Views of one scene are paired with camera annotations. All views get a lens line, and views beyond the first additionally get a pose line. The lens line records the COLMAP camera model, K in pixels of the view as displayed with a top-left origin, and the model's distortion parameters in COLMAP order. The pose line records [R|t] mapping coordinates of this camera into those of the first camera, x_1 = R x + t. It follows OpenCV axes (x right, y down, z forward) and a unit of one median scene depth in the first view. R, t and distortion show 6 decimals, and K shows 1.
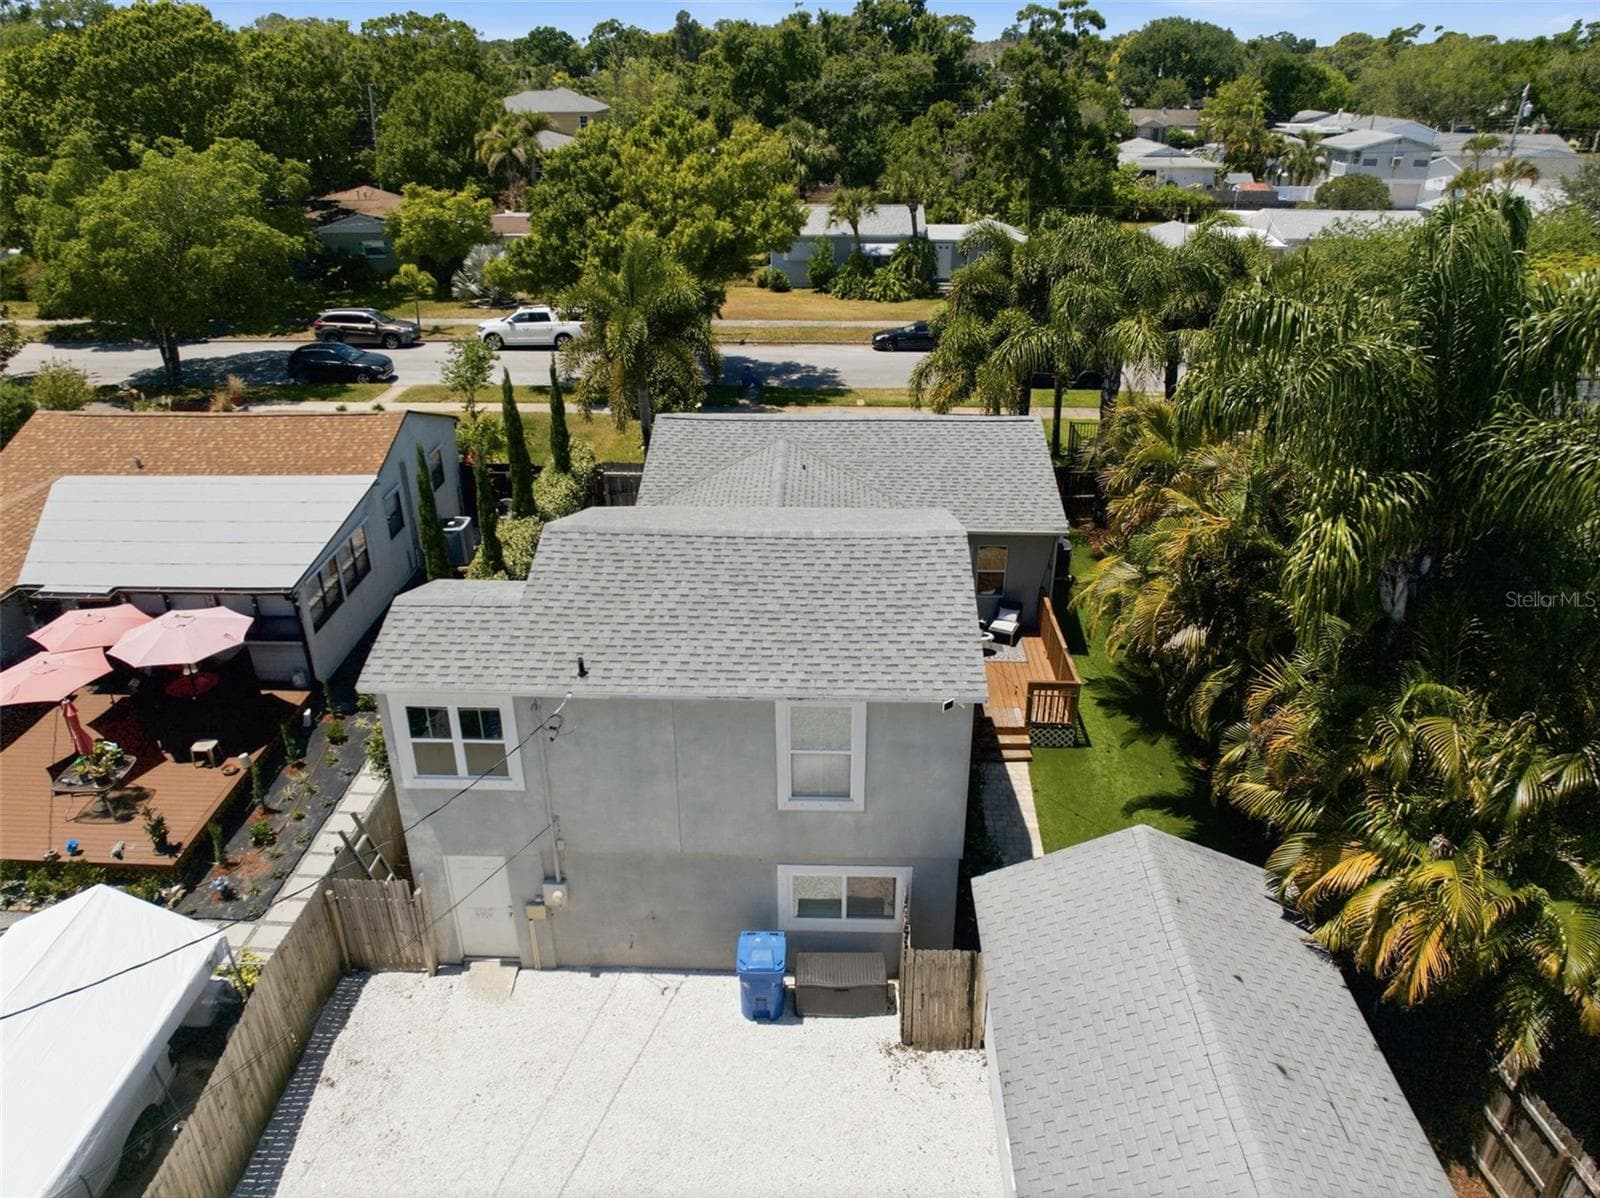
lens RADIAL K [[1129.1, 0, 800.8], [0, 1129.1, 596.2], [0, 0, 1]] dist [-0.045482, 0.014705]
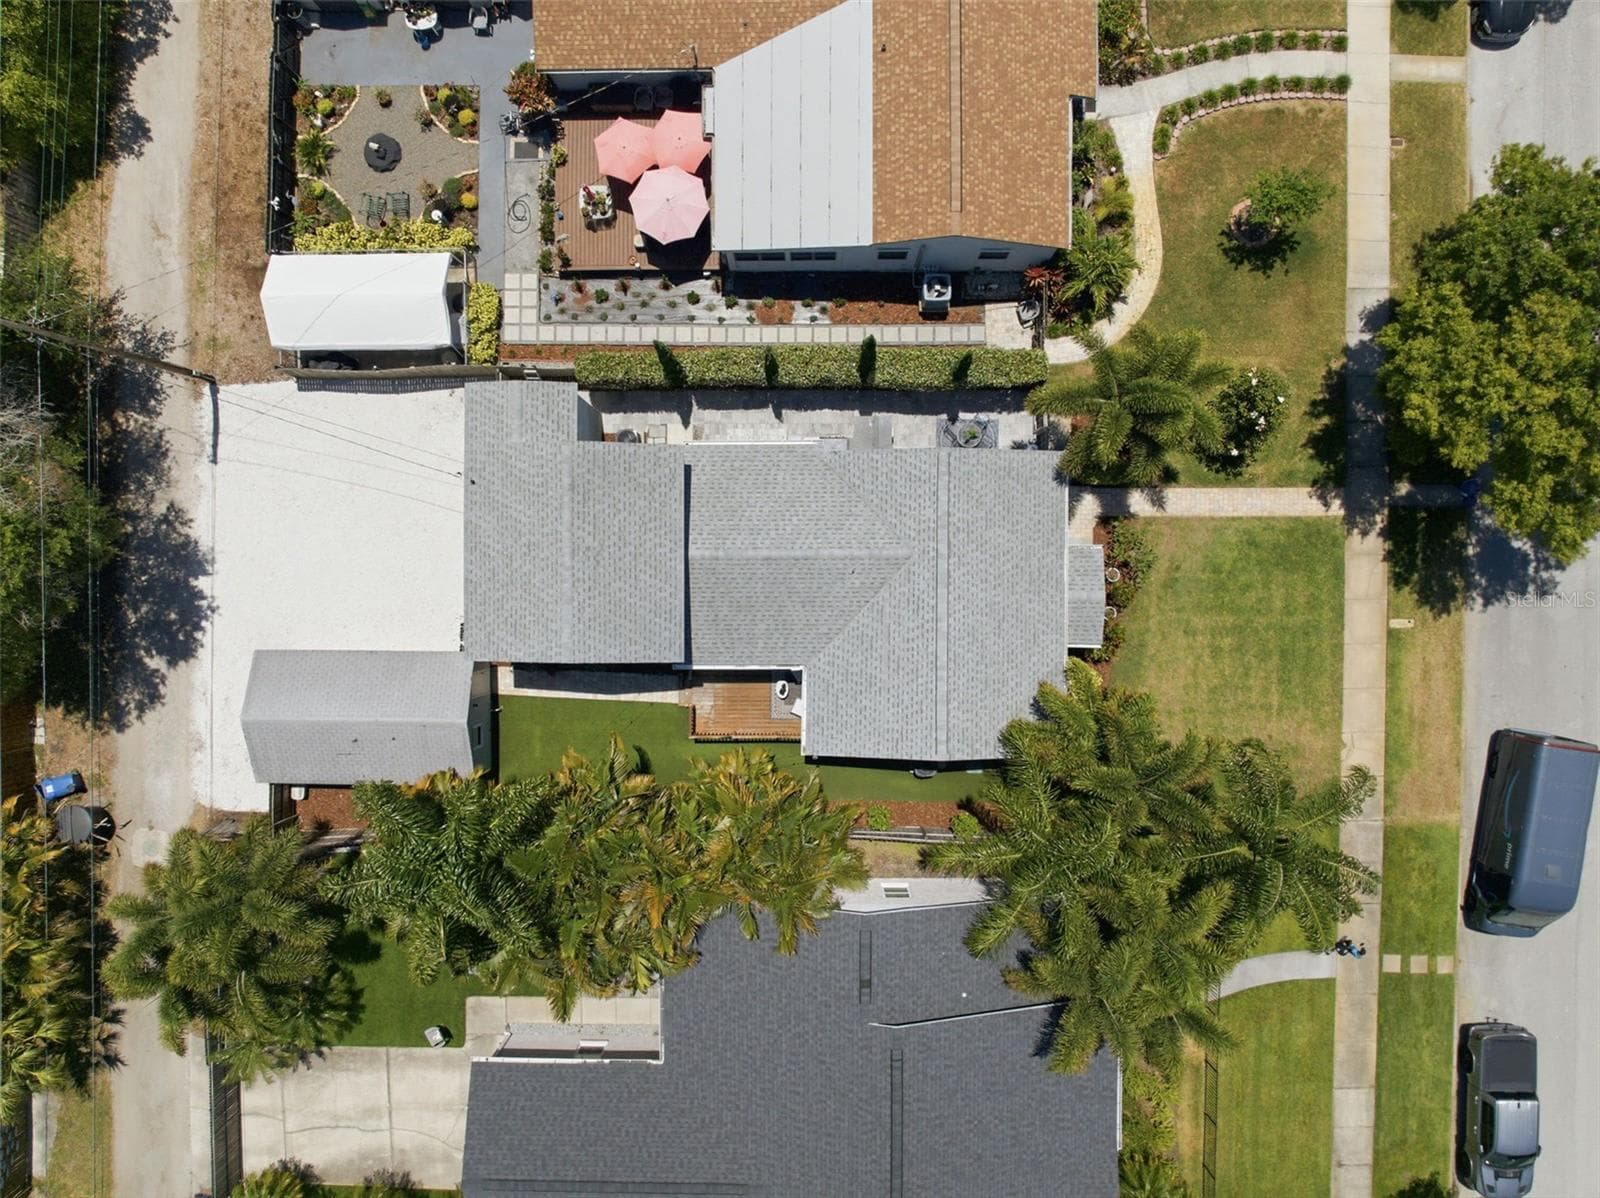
lens RADIAL K [[1129.1, 0, 801.0], [0, 1129.1, 602.1], [0, 0, 1]] dist [-0.045482, 0.014705]
pose [[0.027858, 0.999433, 0.018910, 0.020442], [-0.420939, -0.005430, 0.907073, -2.142244], [0.906661, -0.033230, 0.420549, 0.612022]]
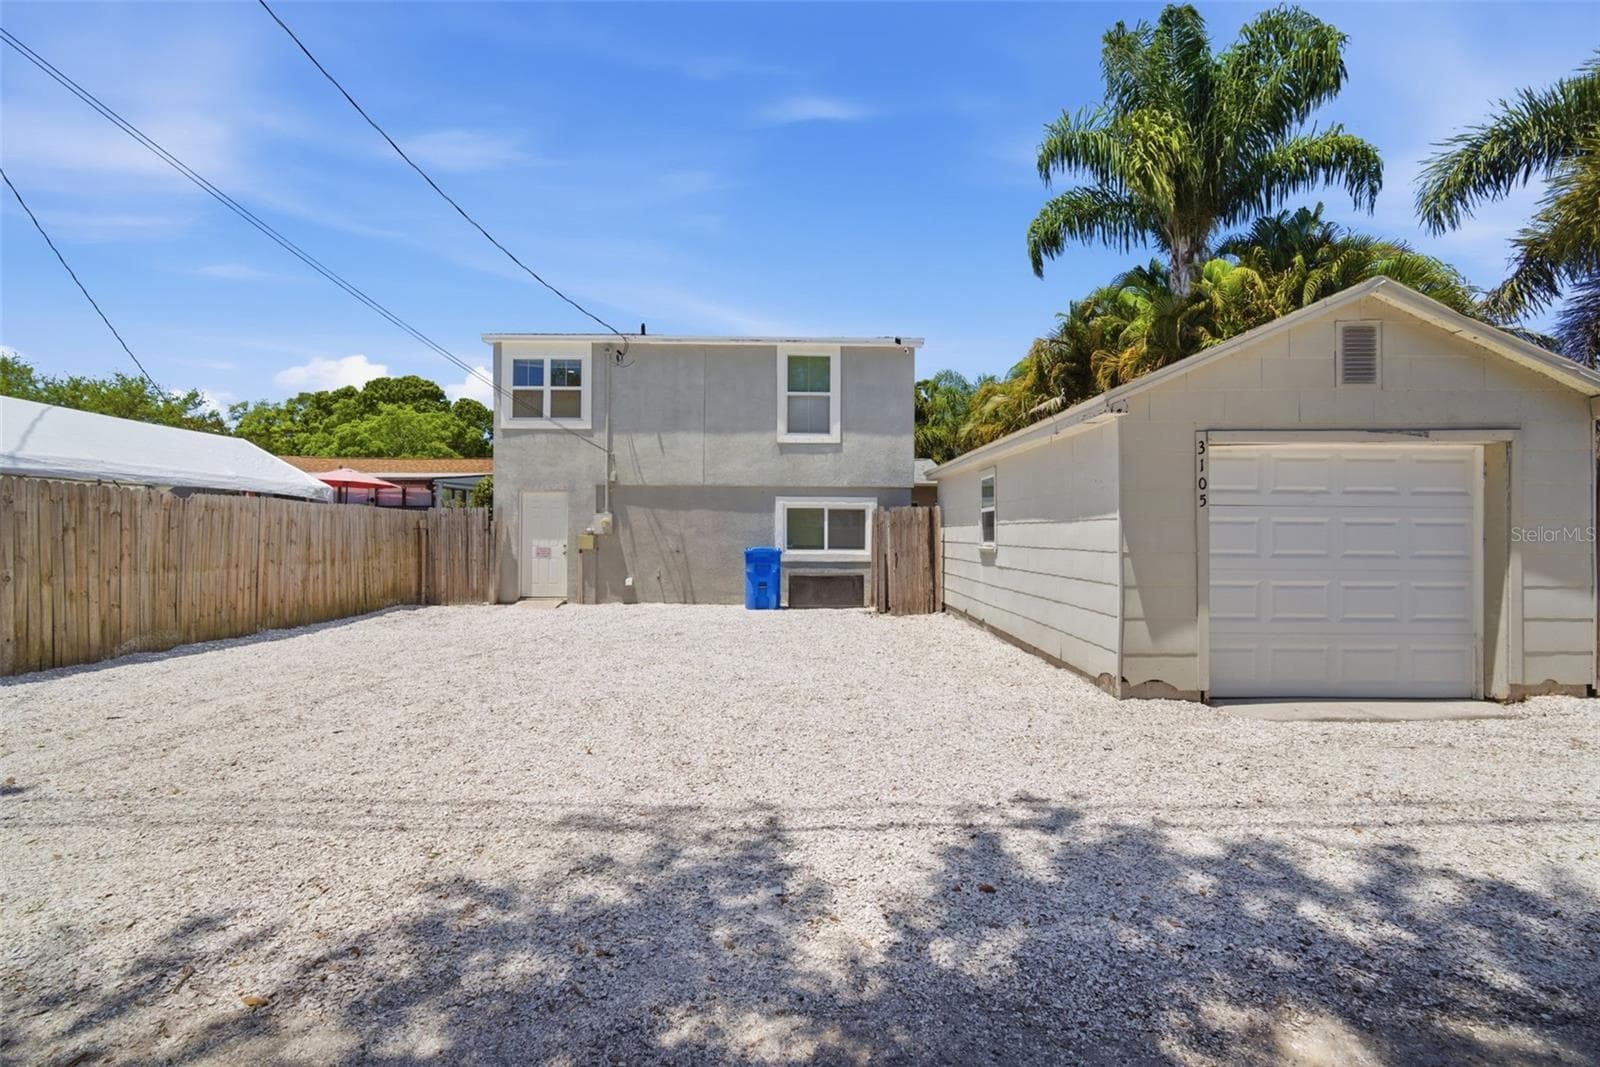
lens RADIAL K [[723.2, 0, 810.4], [0, 723.2, 527.5], [0, 0, 1]] dist [-0.015583, 0.004041]
pose [[0.998994, 0.004648, 0.044606, -0.018892], [0.016163, 0.890464, -0.454767, 0.680726], [-0.041834, 0.455030, 0.889493, 0.266309]]
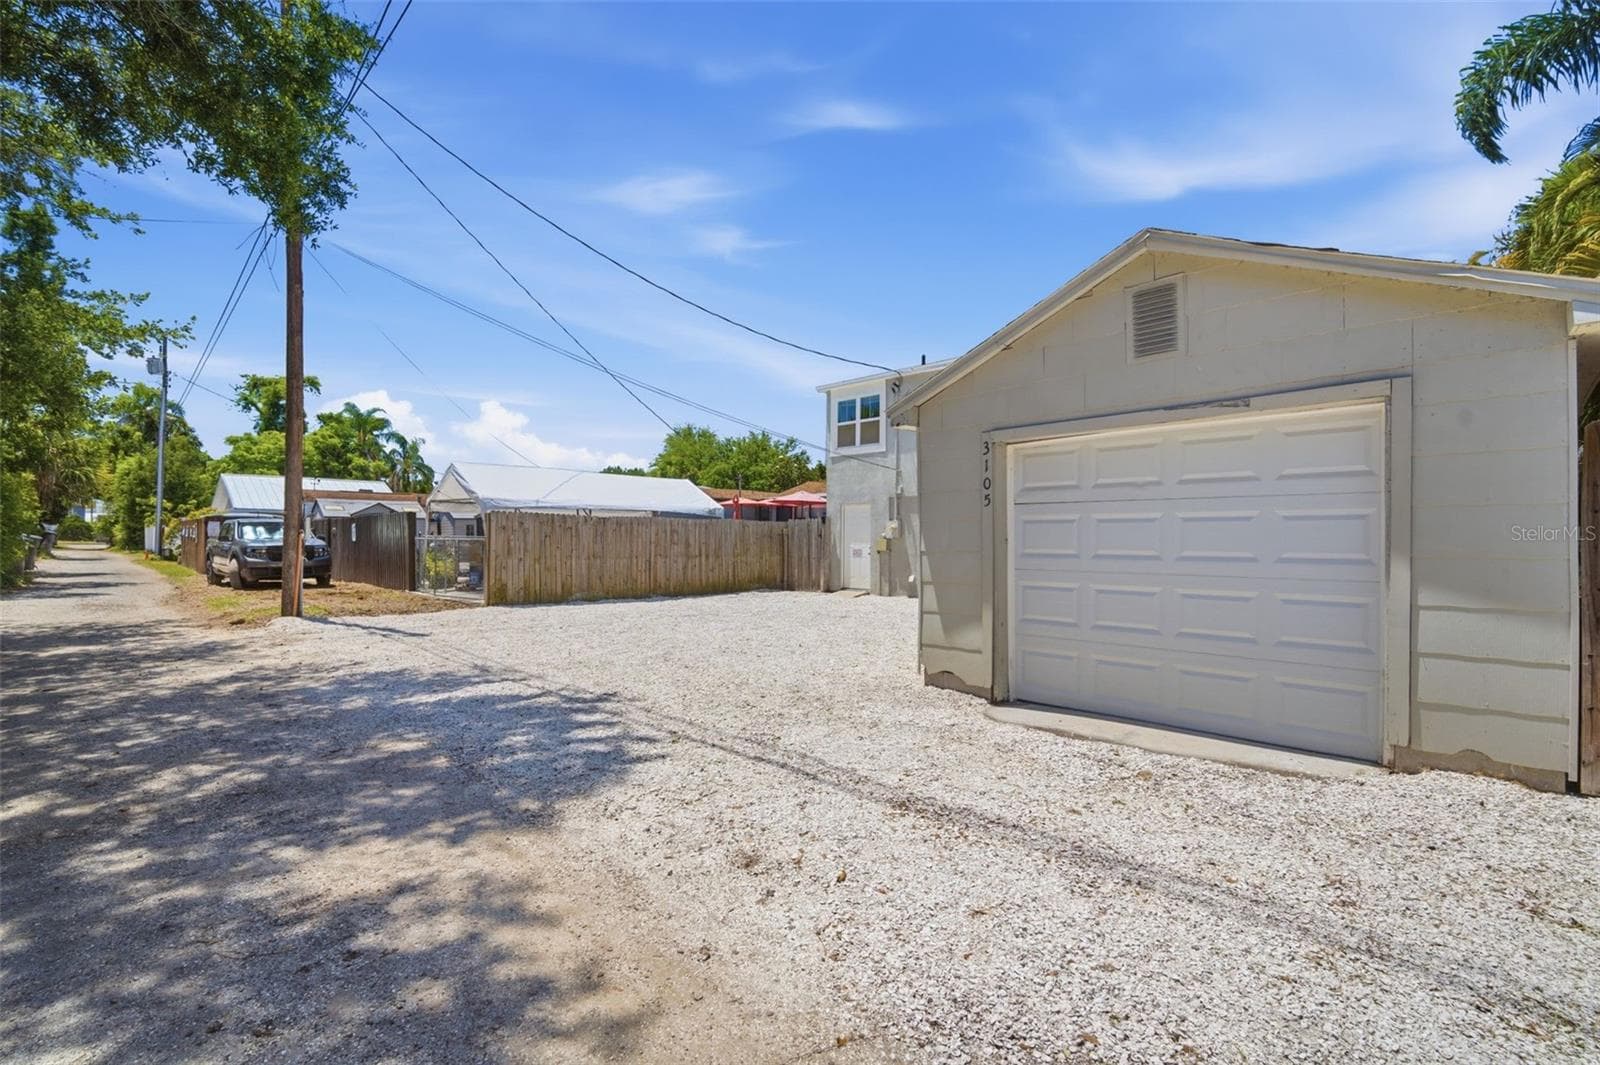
lens RADIAL K [[723.2, 0, 764.9], [0, 723.2, 541.6], [0, 0, 1]] dist [-0.015583, 0.004041]
pose [[0.705125, 0.002501, -0.709079, 0.379440], [-0.316369, 0.896054, -0.311444, 0.676333], [0.634594, 0.443938, 0.632621, 0.278749]]
